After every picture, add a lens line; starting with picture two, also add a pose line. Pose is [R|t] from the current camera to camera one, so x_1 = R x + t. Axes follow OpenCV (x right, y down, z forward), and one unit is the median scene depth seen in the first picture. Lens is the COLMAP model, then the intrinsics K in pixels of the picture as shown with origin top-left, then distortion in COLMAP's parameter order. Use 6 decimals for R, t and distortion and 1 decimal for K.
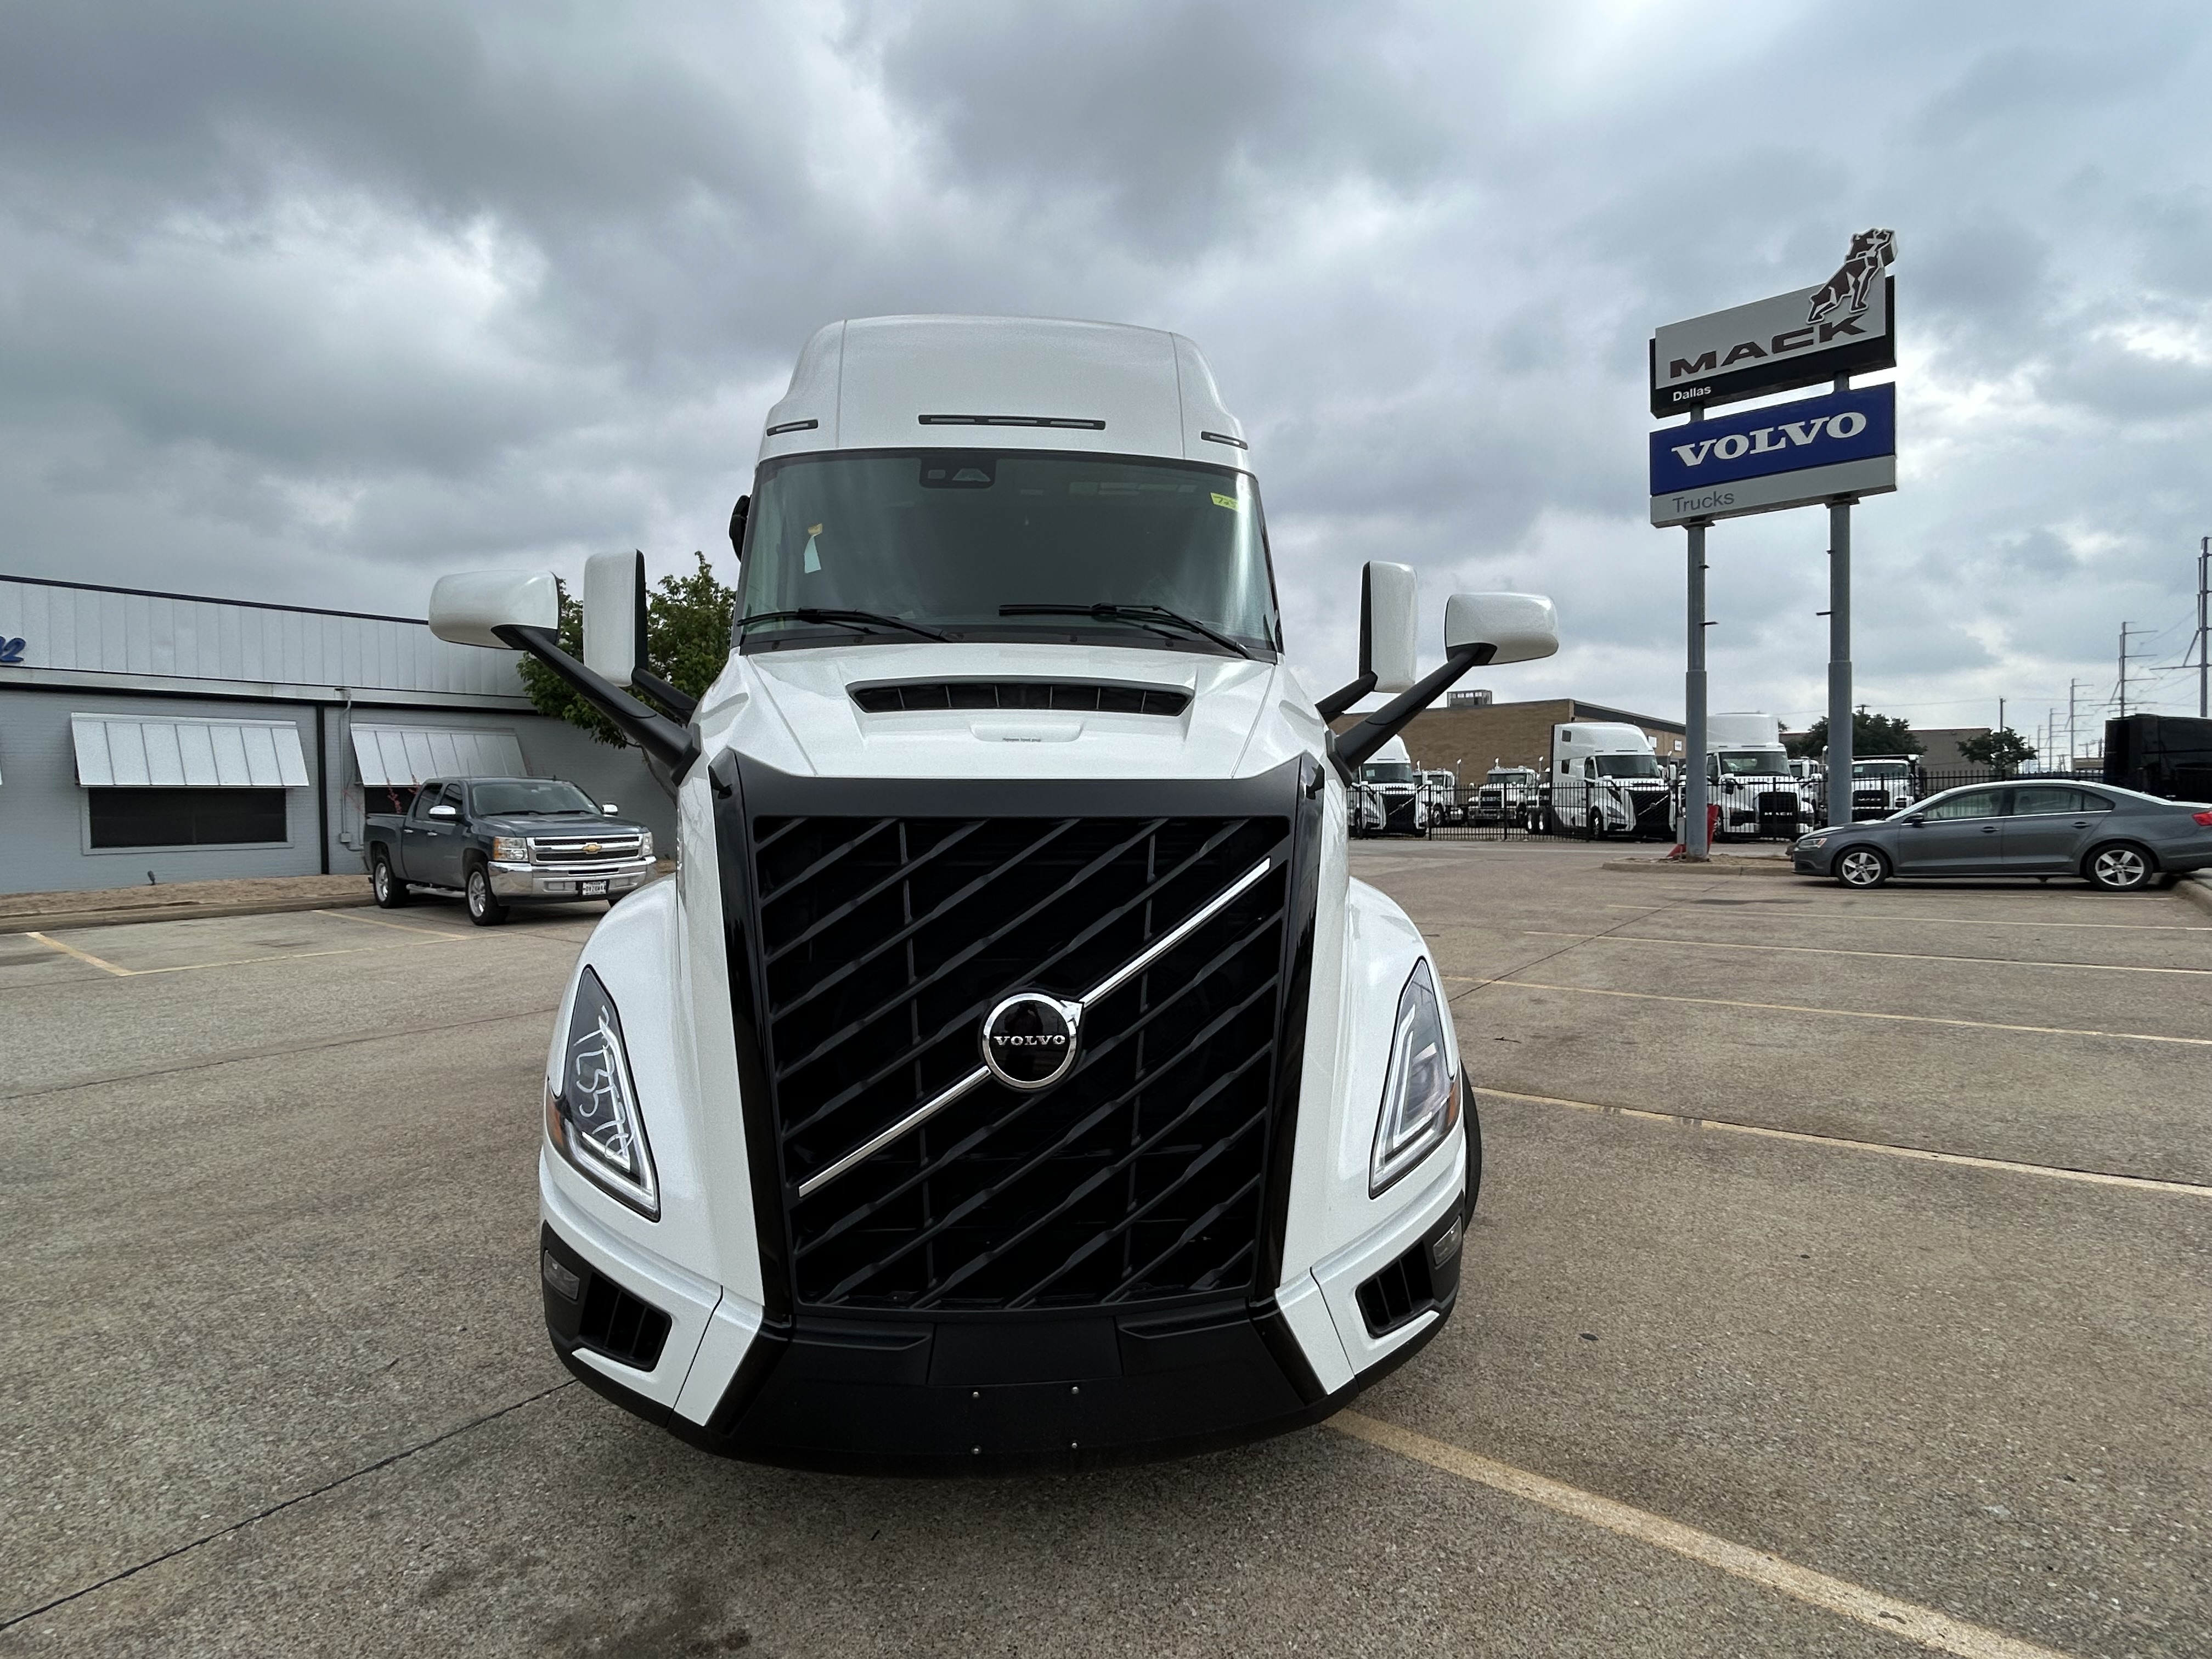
lens RADIAL K [[1091.6, 0, 1106.0], [0, 1091.6, 829.5], [0, 0, 1]] dist [-0.022228, 0.018232]
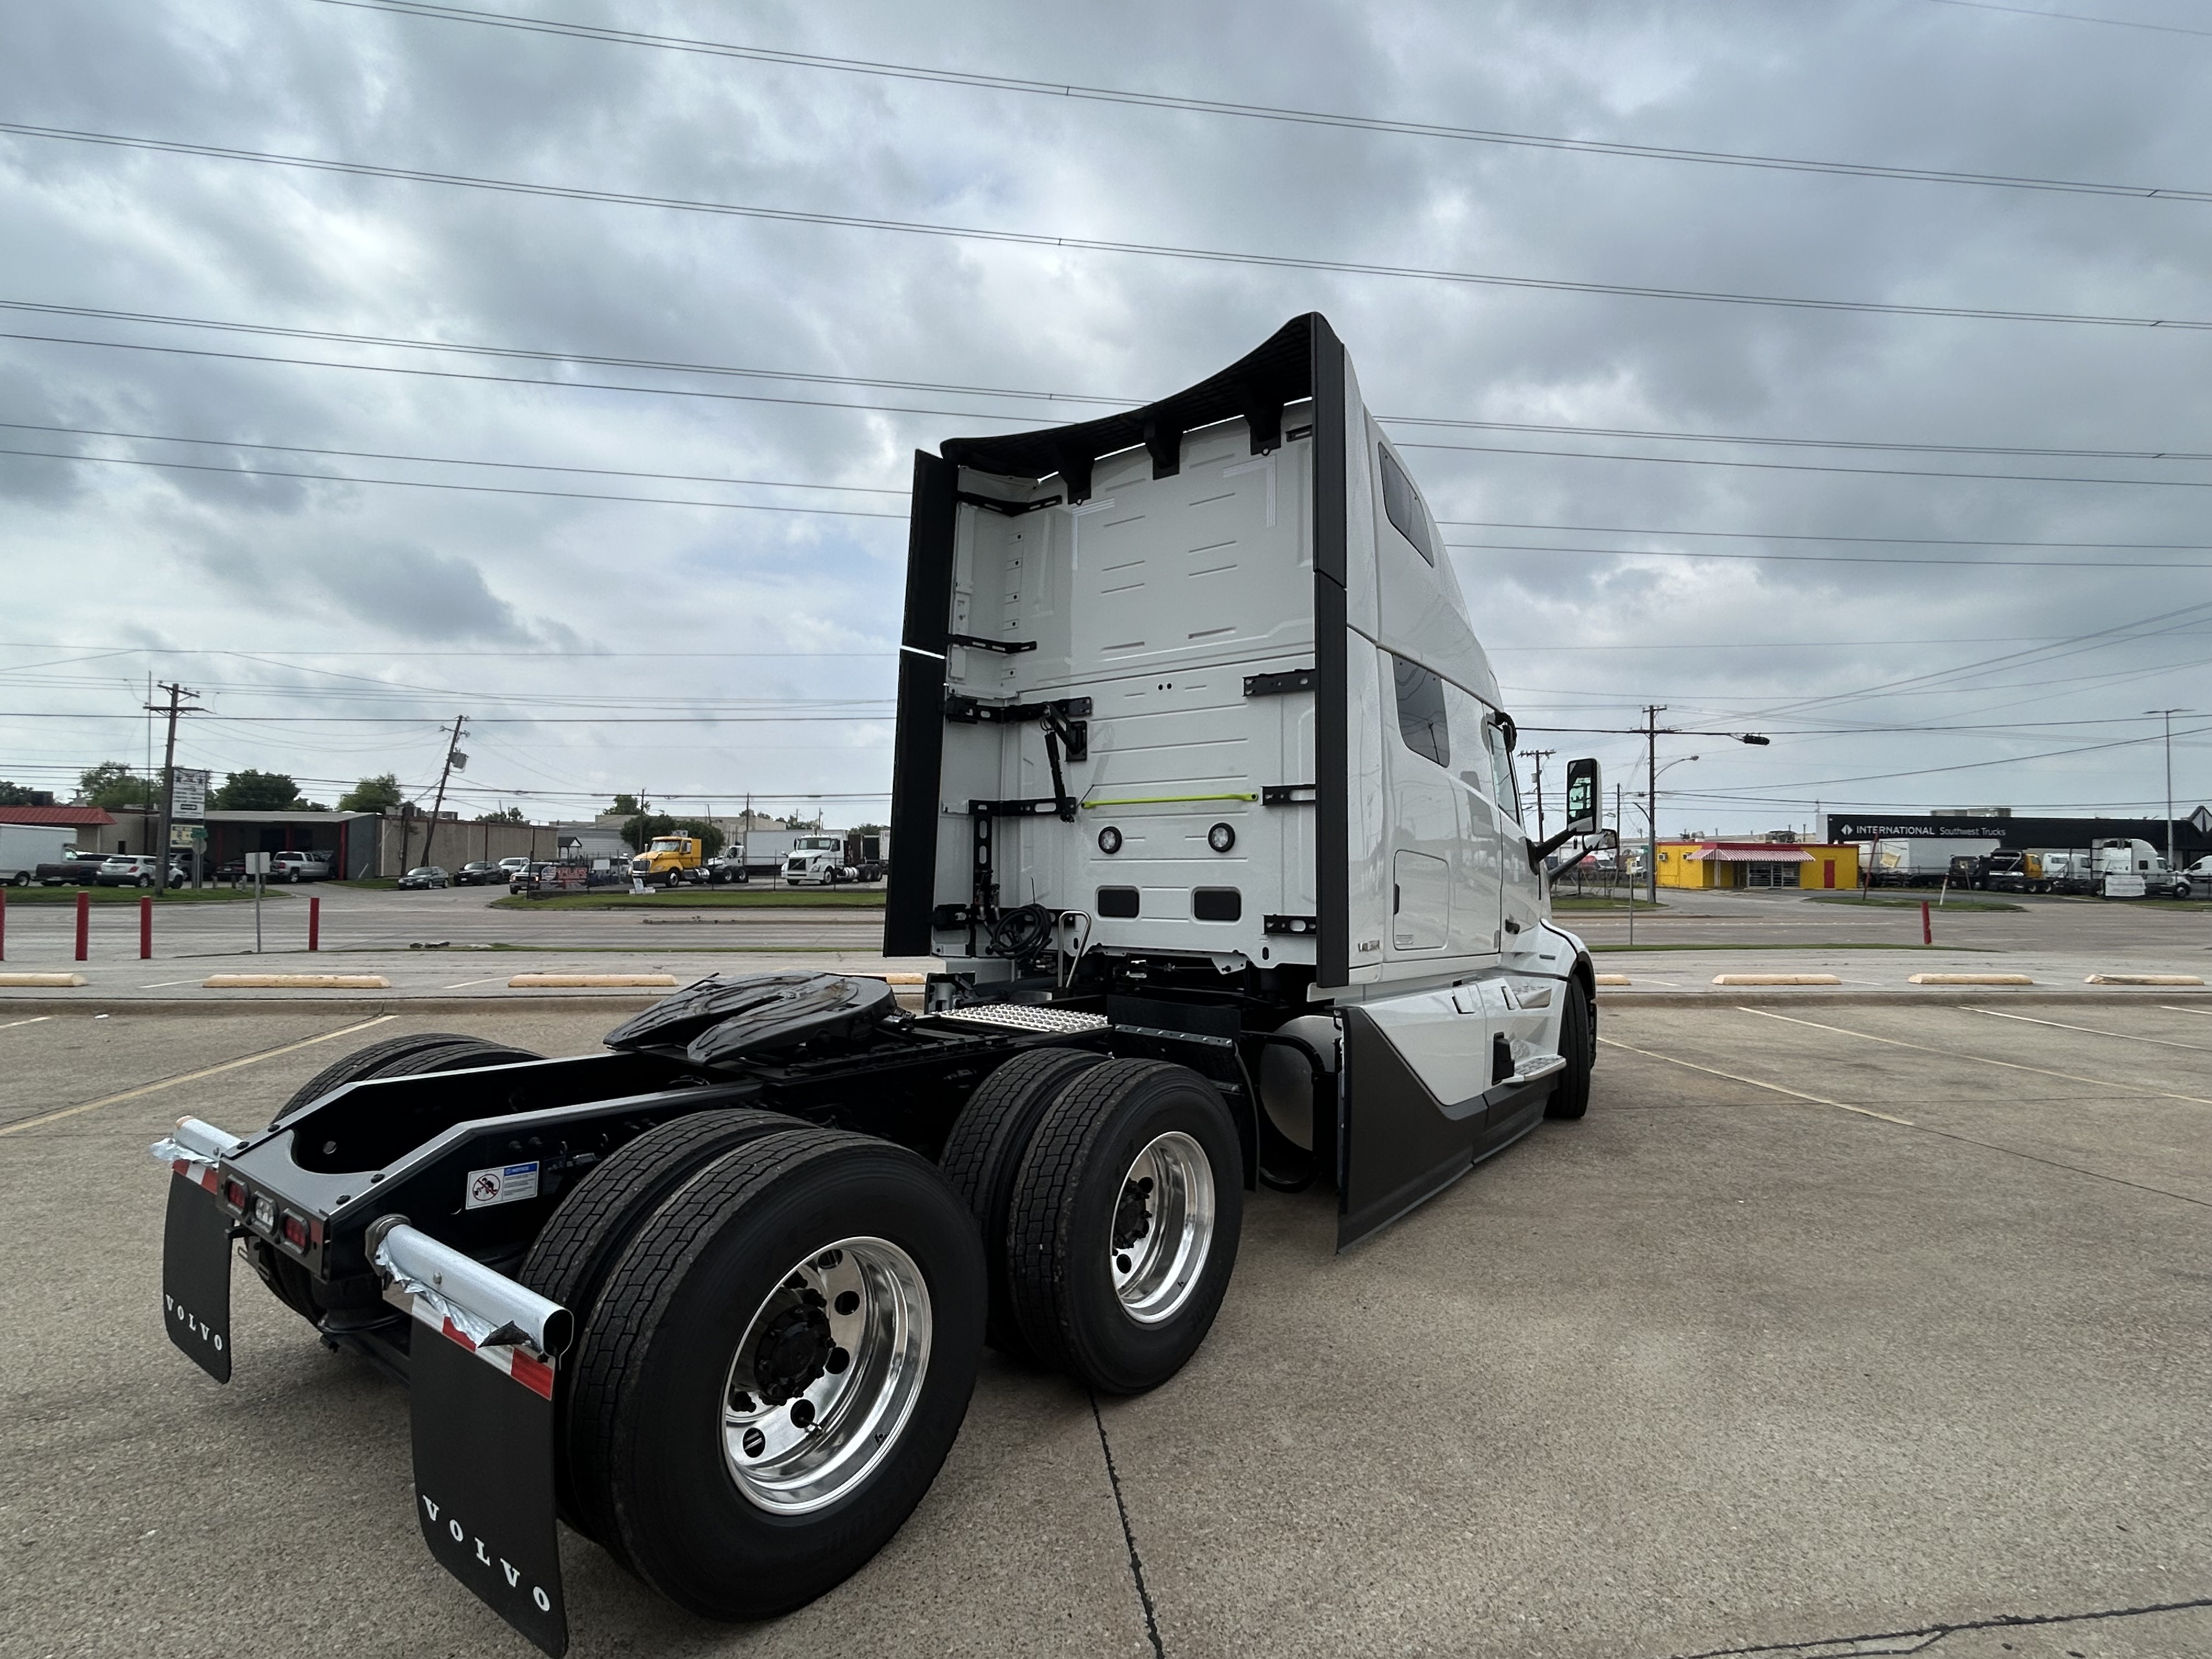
lens RADIAL K [[1091.6, 0, 1106.0], [0, 1091.6, 829.5], [0, 0, 1]] dist [-0.022228, 0.018232]
pose [[-0.728948, 0.035526, 0.683646, -0.242426], [0.023487, 0.999362, -0.026889, -0.024677], [-0.684166, -0.003544, -0.729318, 0.625234]]
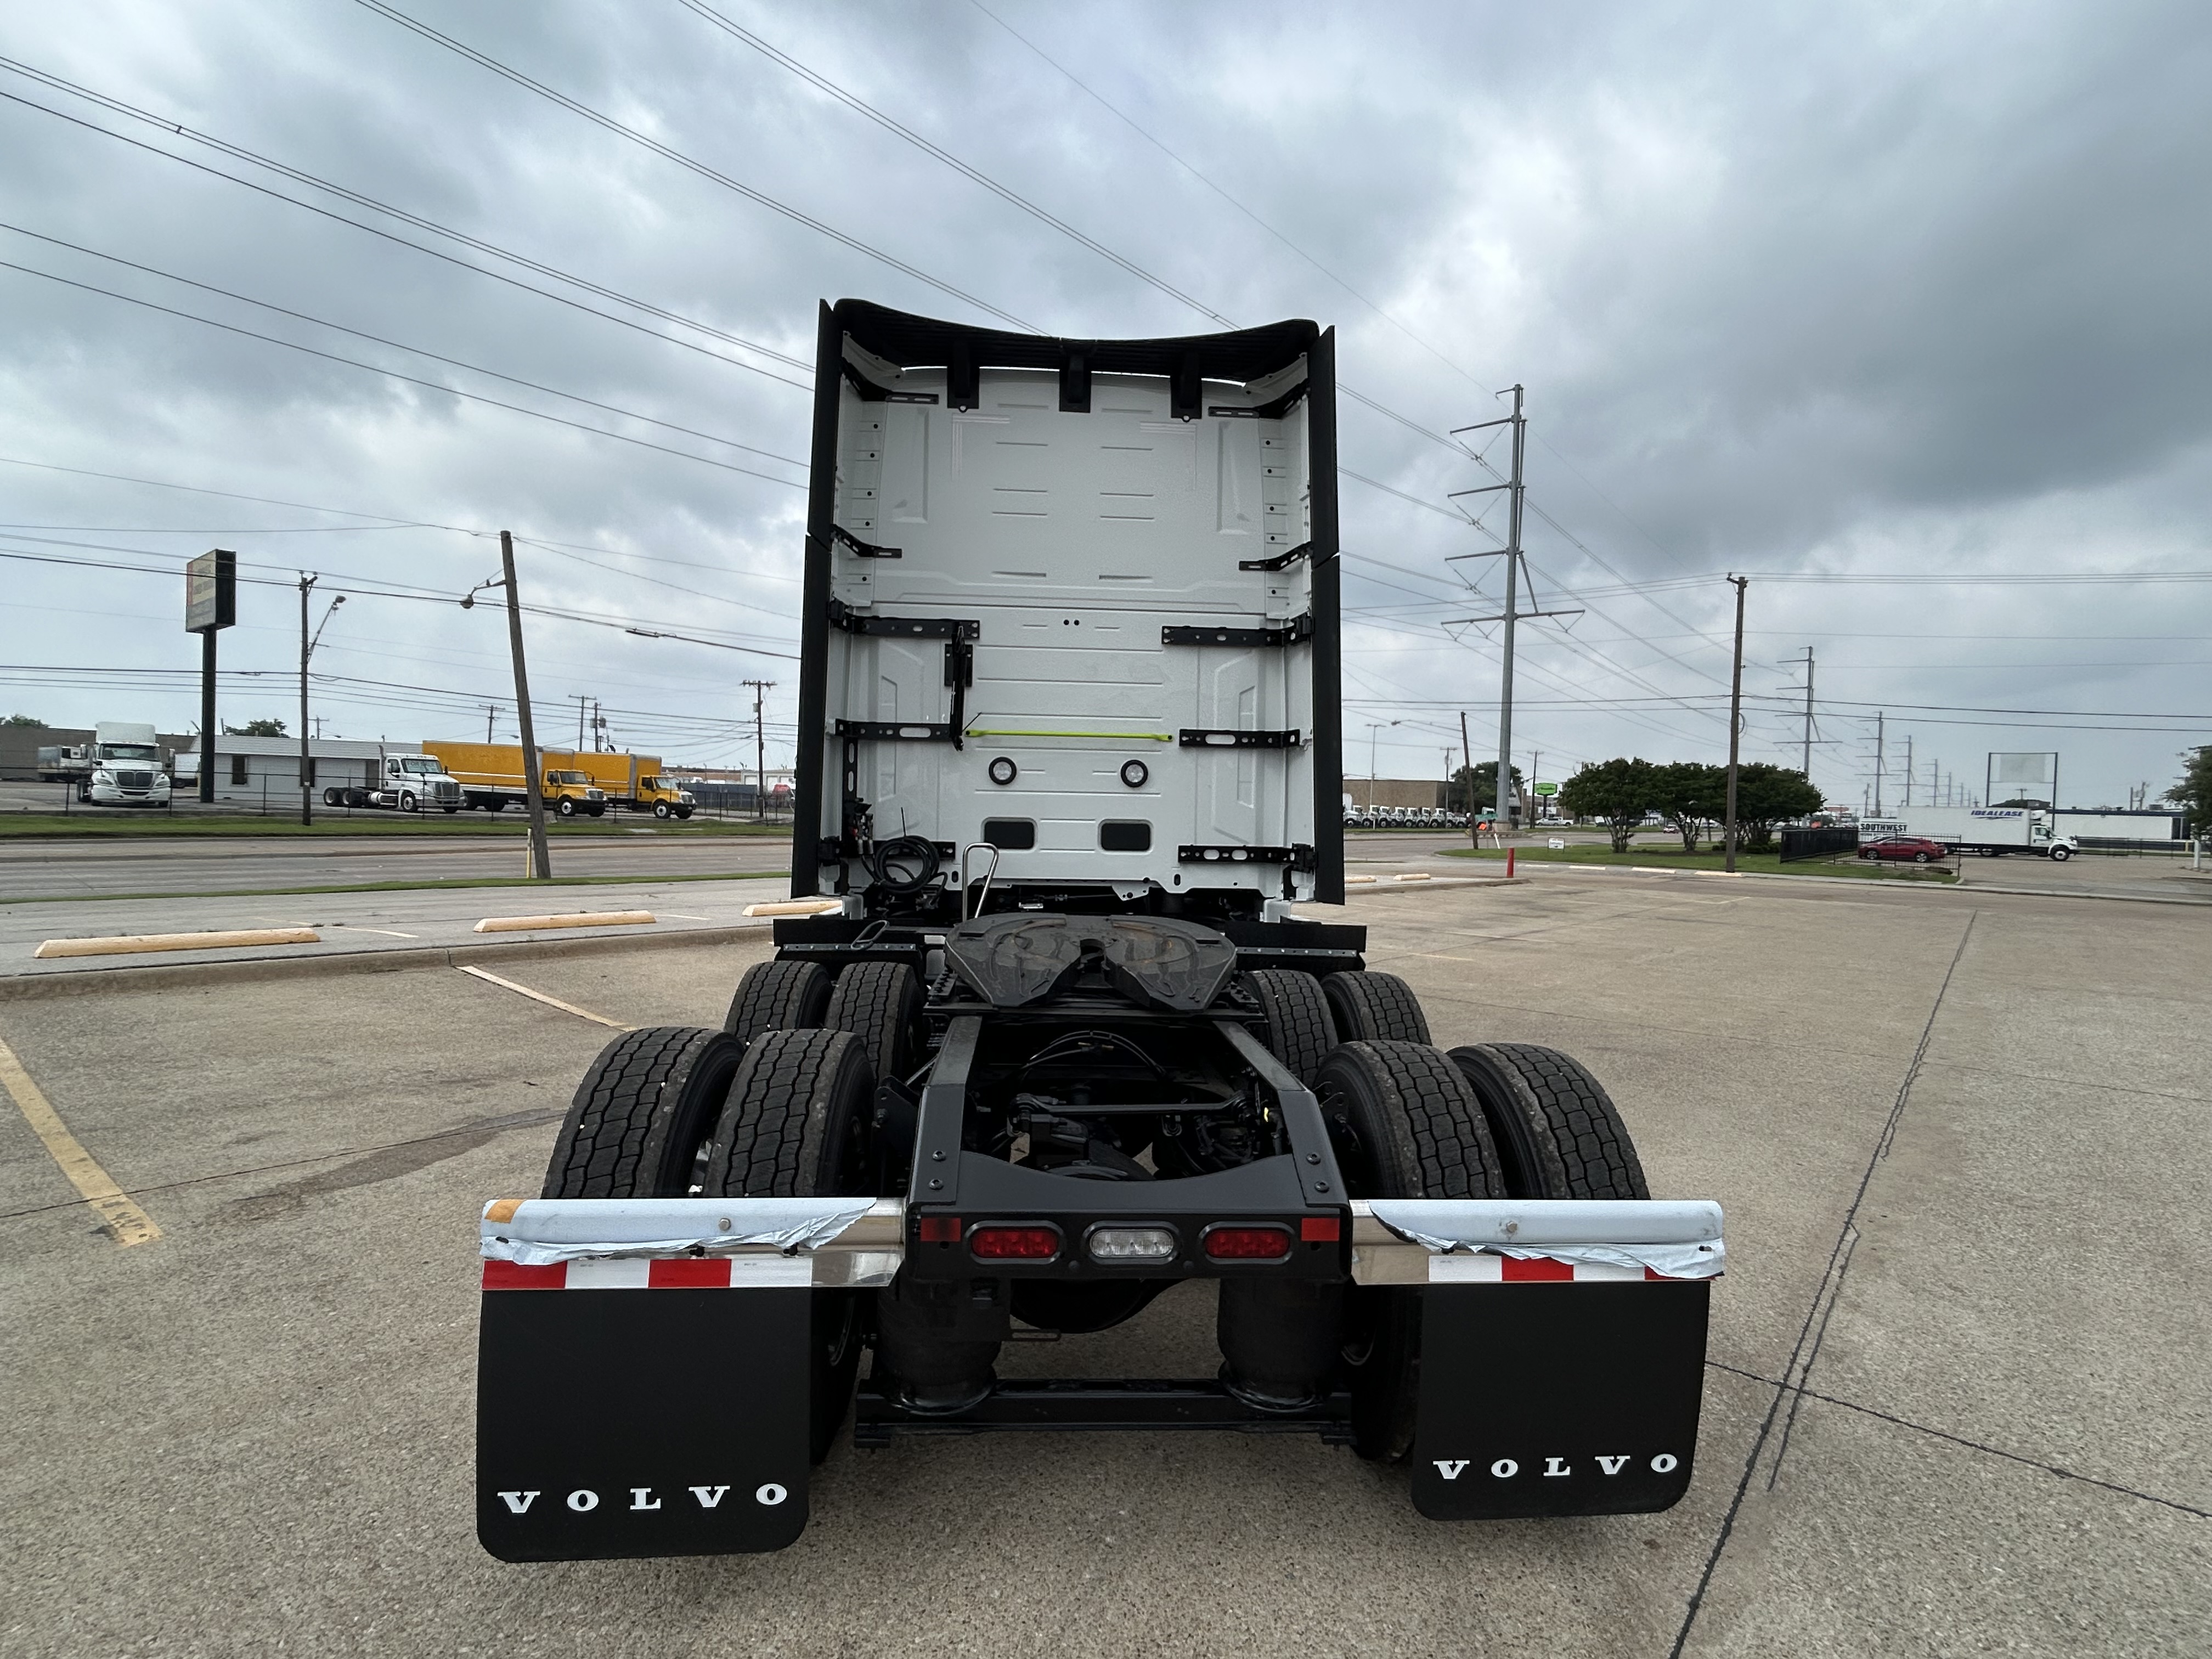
lens RADIAL K [[1091.6, 0, 1106.0], [0, 1091.6, 829.5], [0, 0, 1]] dist [-0.022228, 0.018232]
pose [[-0.999539, -0.011992, 0.027903, -0.054593], [-0.010452, 0.998449, 0.054685, -0.031064], [-0.028515, 0.054368, -0.998114, 0.709486]]
